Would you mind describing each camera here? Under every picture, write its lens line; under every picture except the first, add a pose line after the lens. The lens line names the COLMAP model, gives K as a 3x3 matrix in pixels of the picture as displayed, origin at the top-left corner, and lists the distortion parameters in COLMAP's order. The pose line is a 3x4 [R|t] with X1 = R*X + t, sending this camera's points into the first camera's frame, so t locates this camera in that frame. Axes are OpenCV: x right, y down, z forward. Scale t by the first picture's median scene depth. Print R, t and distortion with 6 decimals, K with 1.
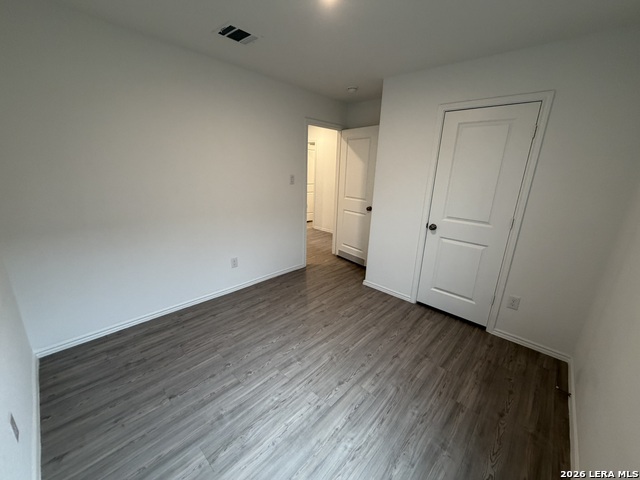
lens RADIAL K [[253.6, 0, 319.9], [0, 253.6, 241.6], [0, 0, 1]] dist [0.000001, -0.000277]
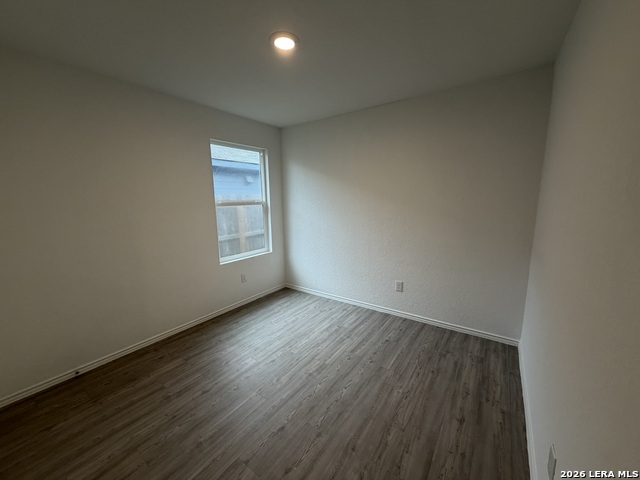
lens RADIAL K [[253.6, 0, 322.4], [0, 253.6, 233.9], [0, 0, 1]] dist [0.000001, -0.000277]
pose [[-0.989567, -0.002020, -0.144058, 0.019829], [-0.061067, 0.911520, 0.406696, -0.488055], [0.130490, 0.411250, -0.902134, 1.761258]]
